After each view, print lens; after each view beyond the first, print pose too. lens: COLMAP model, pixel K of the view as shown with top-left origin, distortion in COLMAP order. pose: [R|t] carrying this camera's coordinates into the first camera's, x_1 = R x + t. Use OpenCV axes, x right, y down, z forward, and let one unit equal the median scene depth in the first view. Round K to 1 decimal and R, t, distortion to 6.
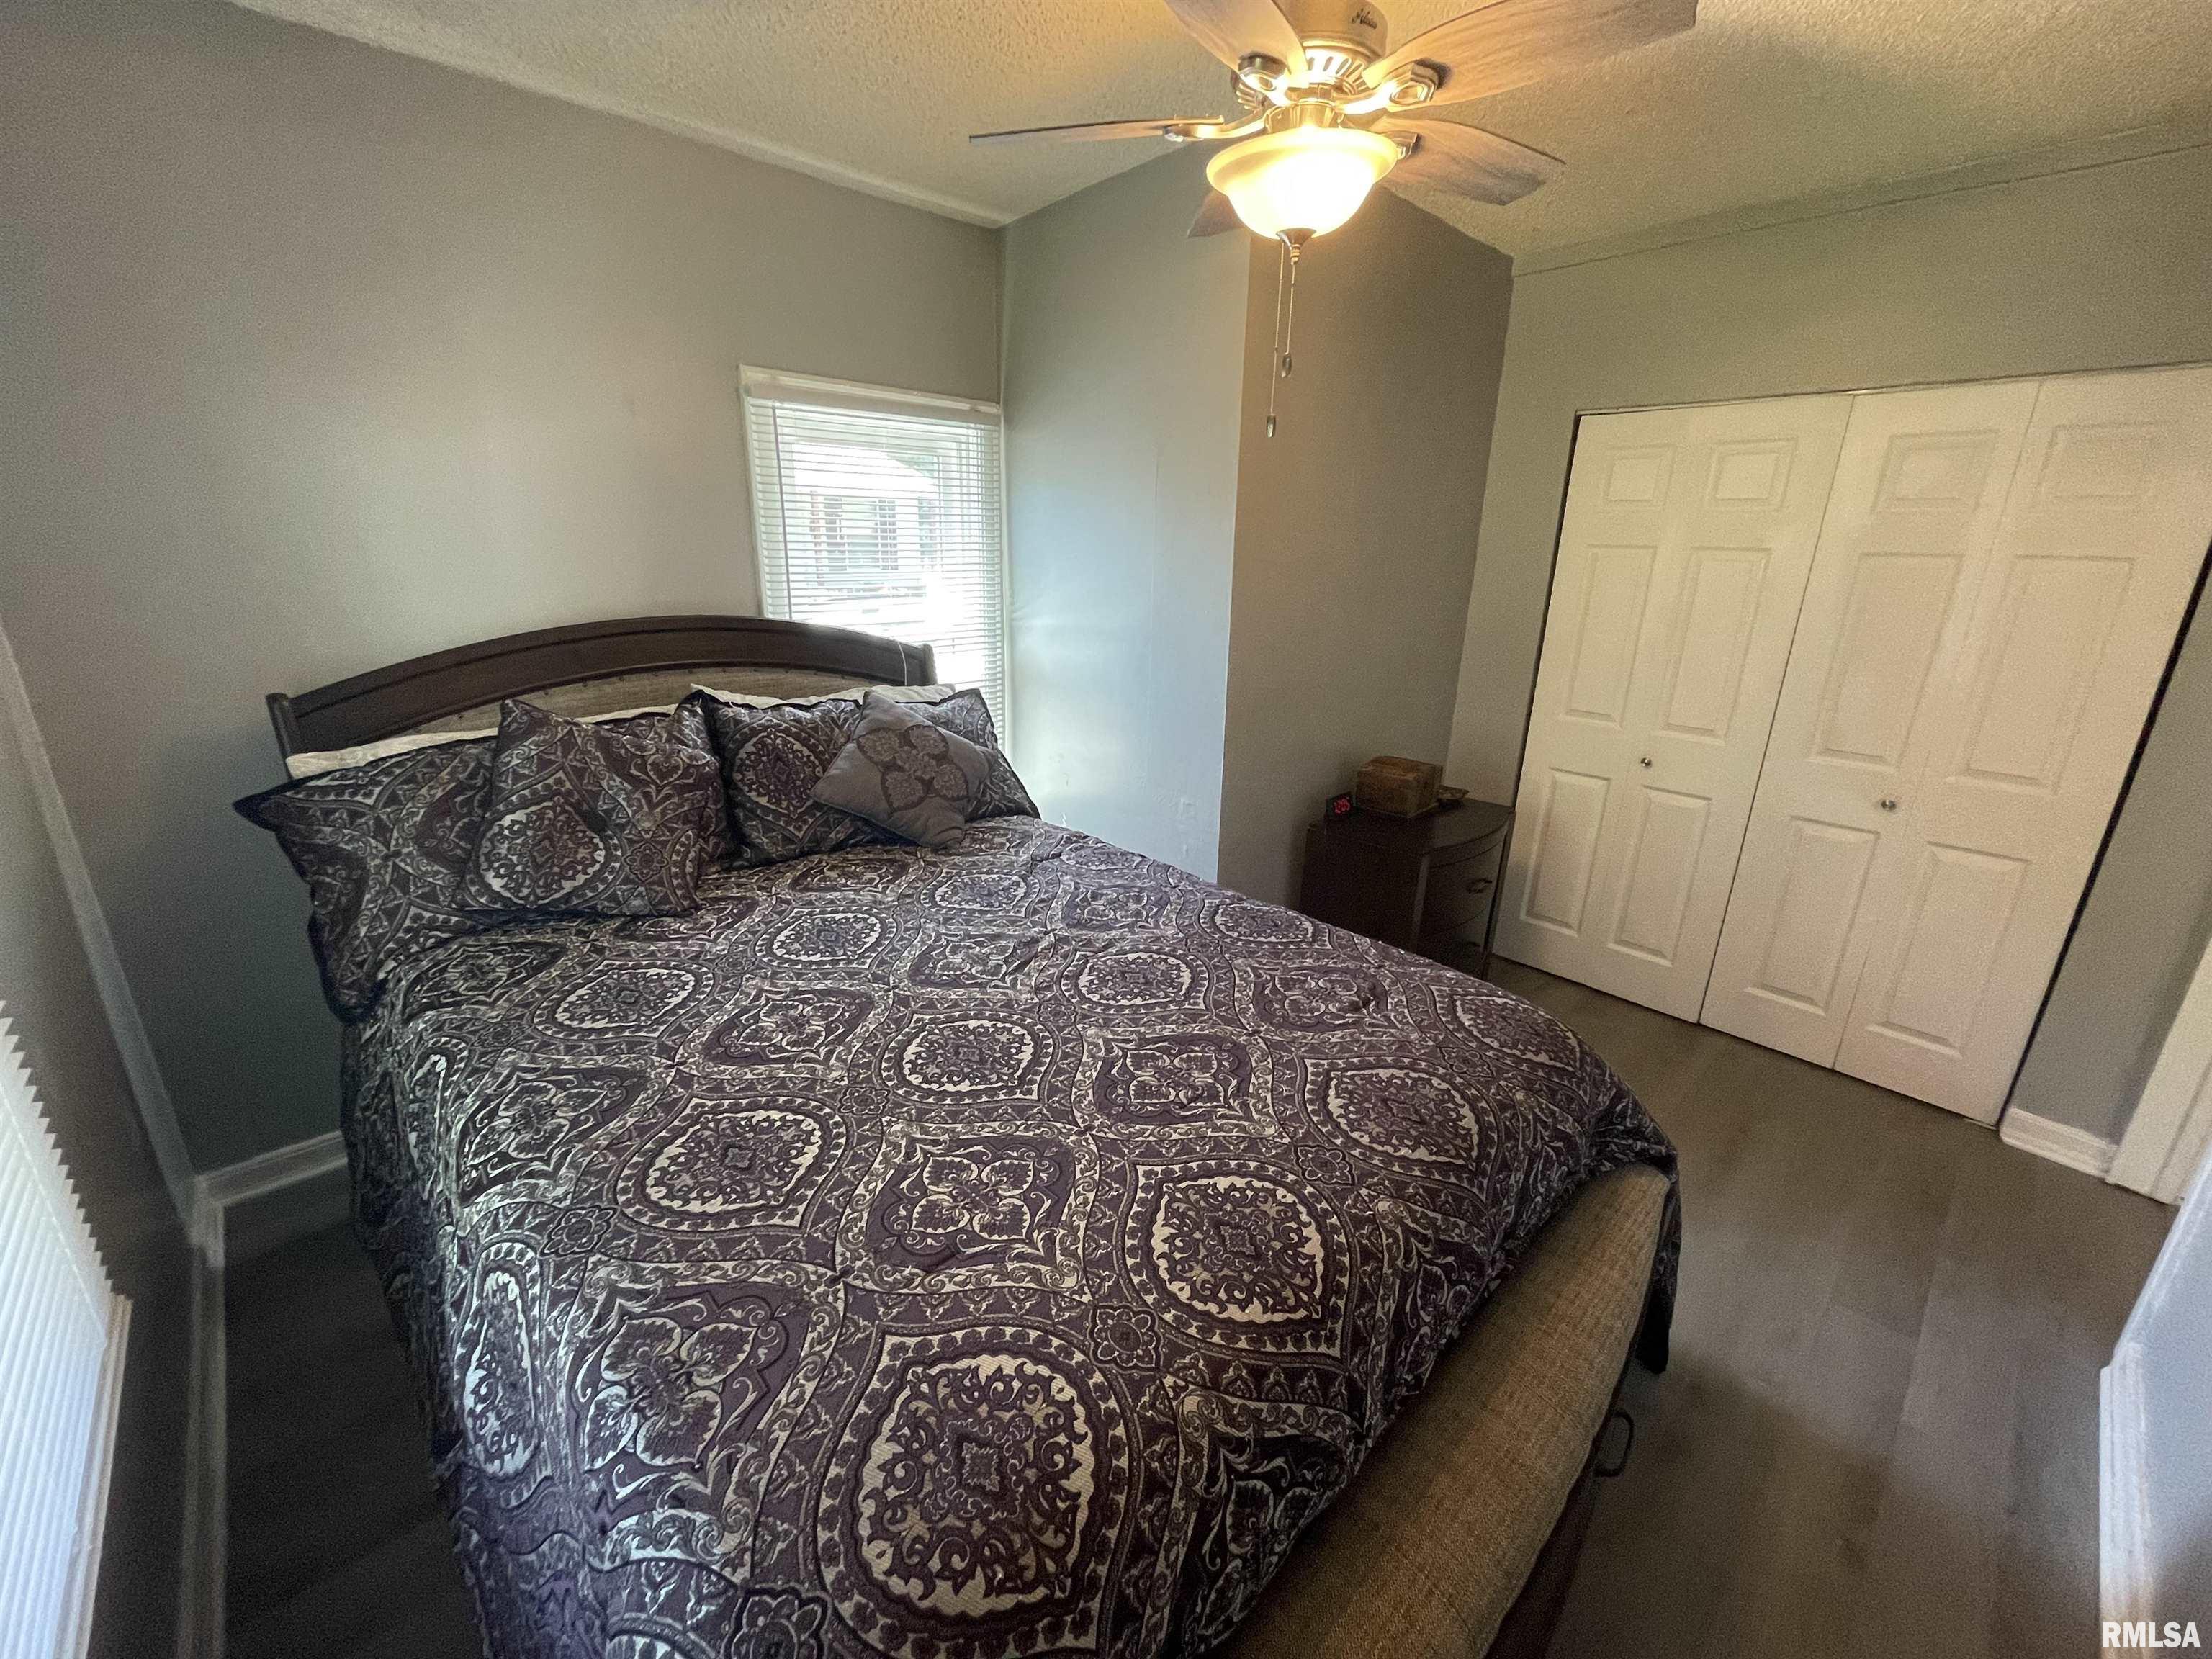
lens RADIAL K [[896.3, 0, 1113.7], [0, 896.3, 824.9], [0, 0, 1]] dist [-0.003097, 0.000423]
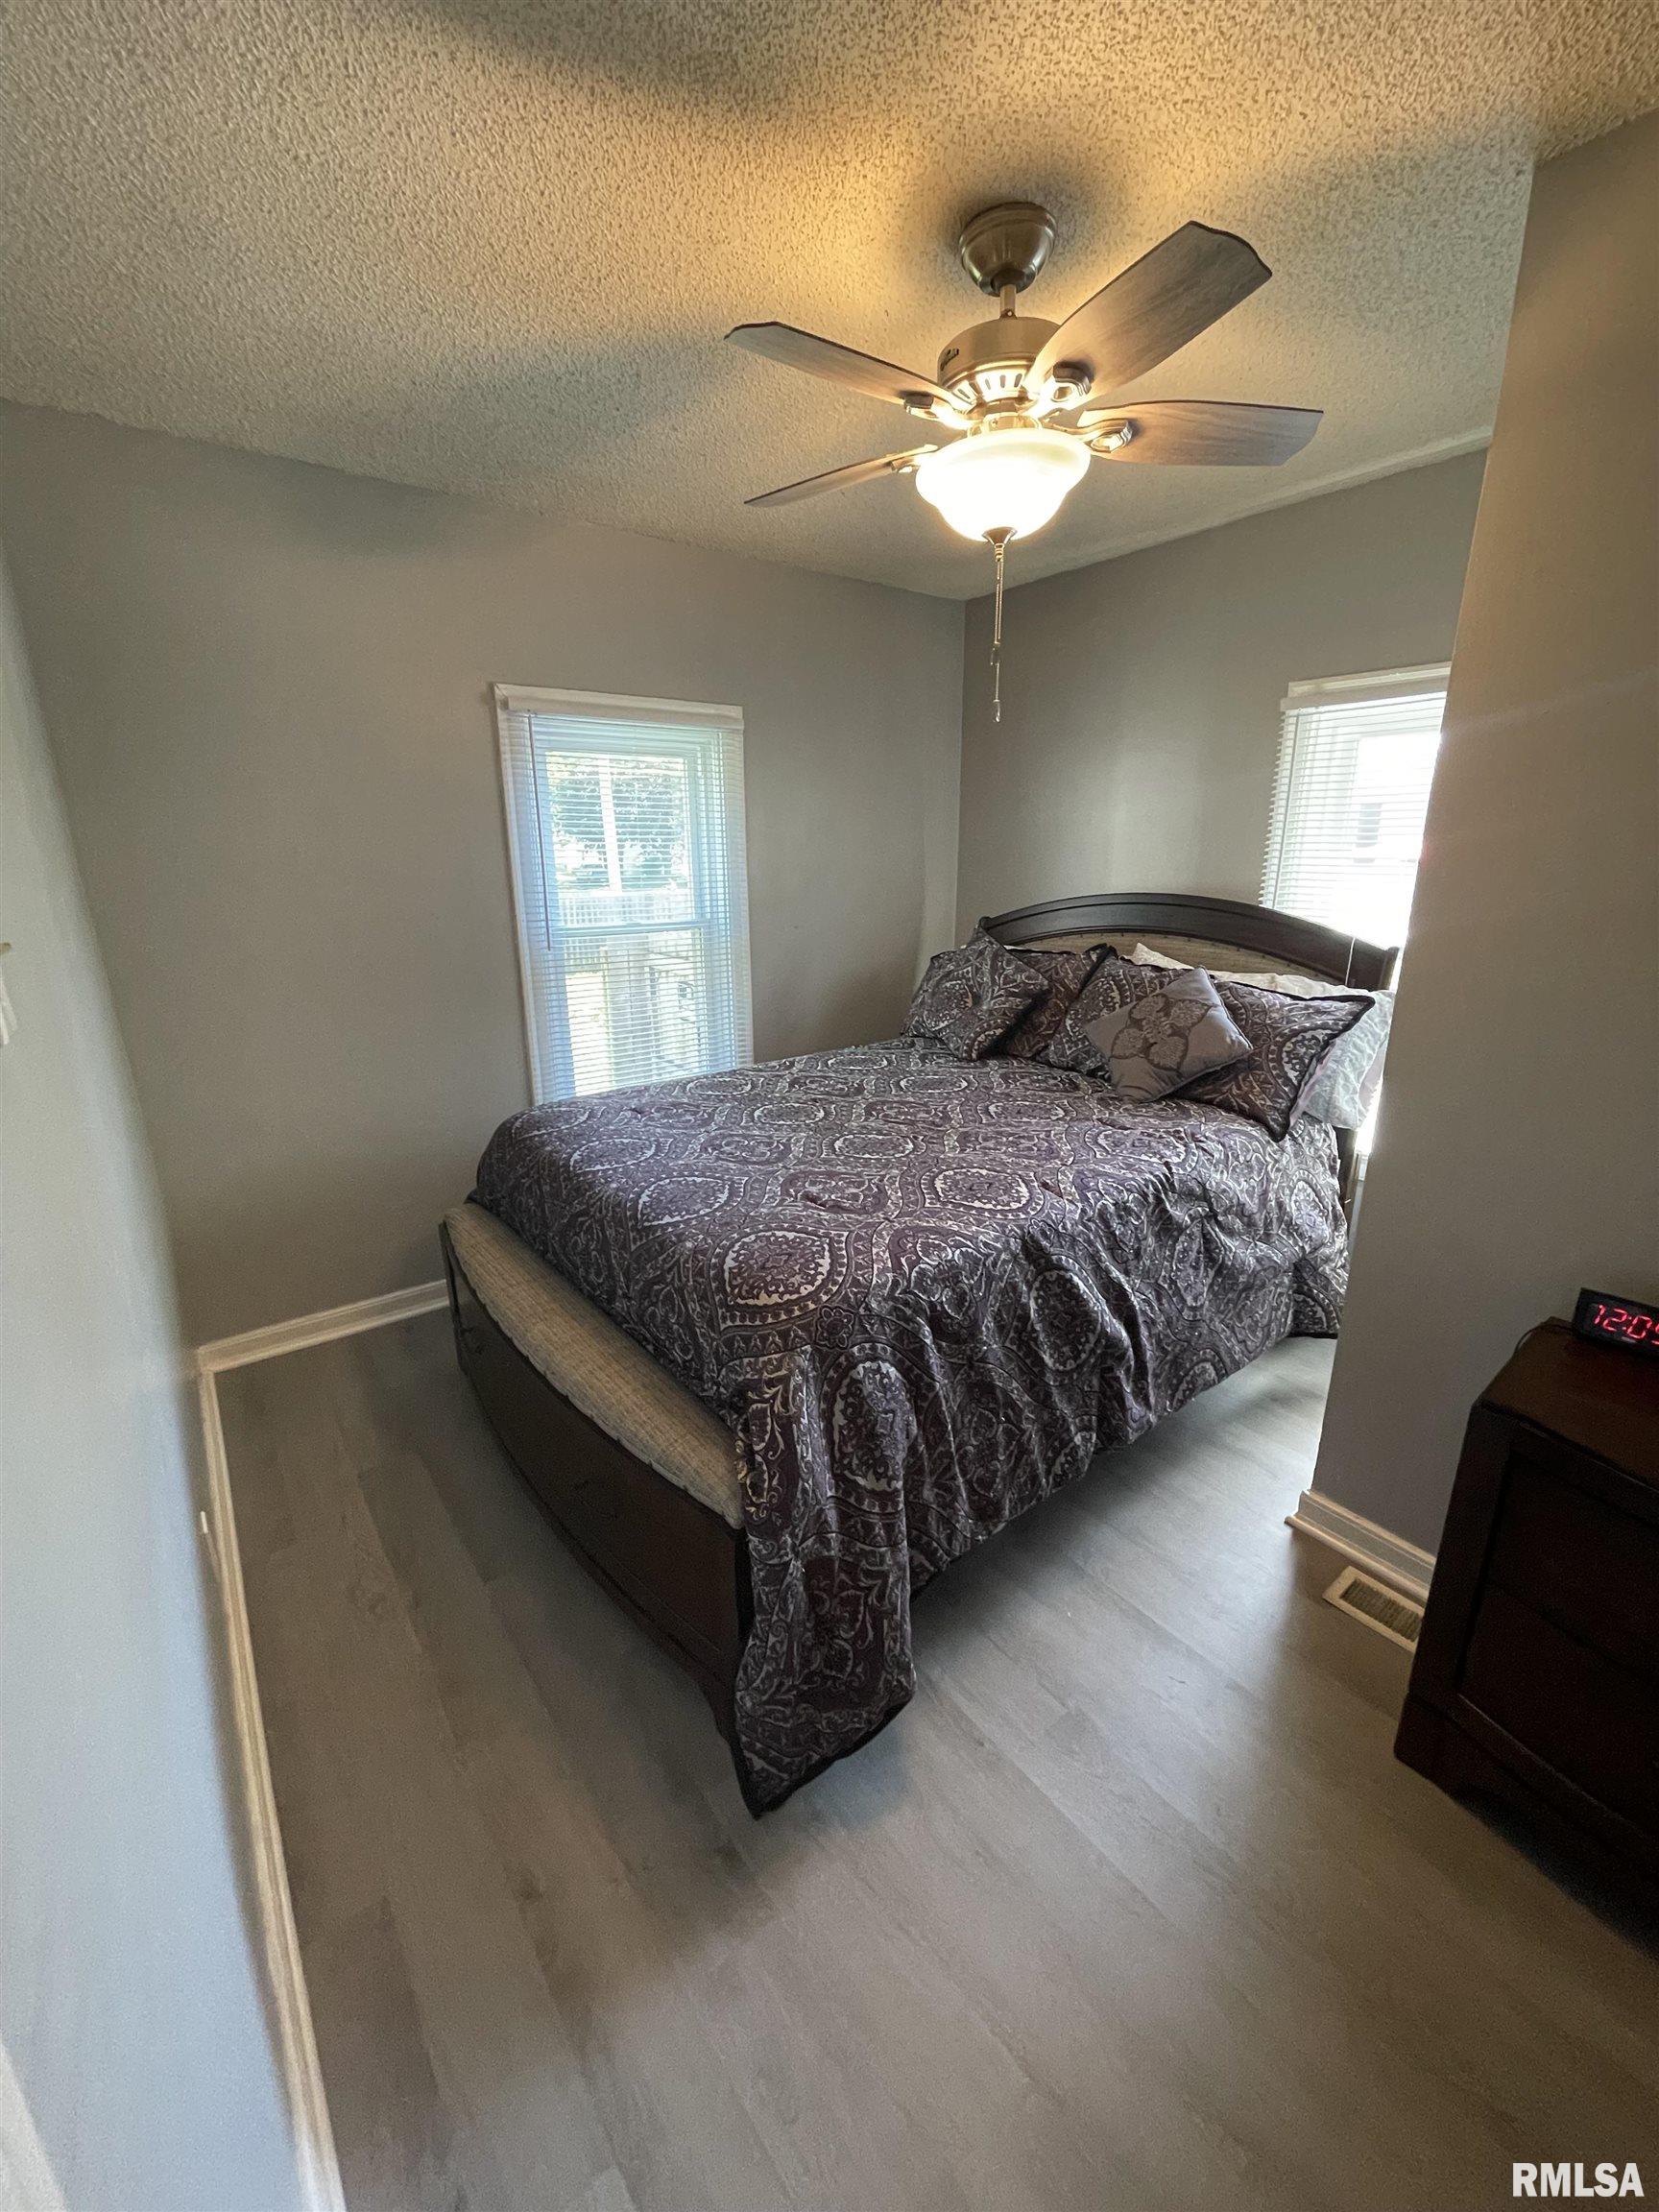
lens RADIAL K [[896.3, 0, 823.3], [0, 896.3, 1110.6], [0, 0, 1]] dist [-0.003097, 0.000423]
pose [[-0.118683, 0.258119, -0.958796, 1.288010], [-0.298988, 0.911513, 0.282399, -0.231217], [0.946848, 0.320185, -0.031006, 0.932083]]
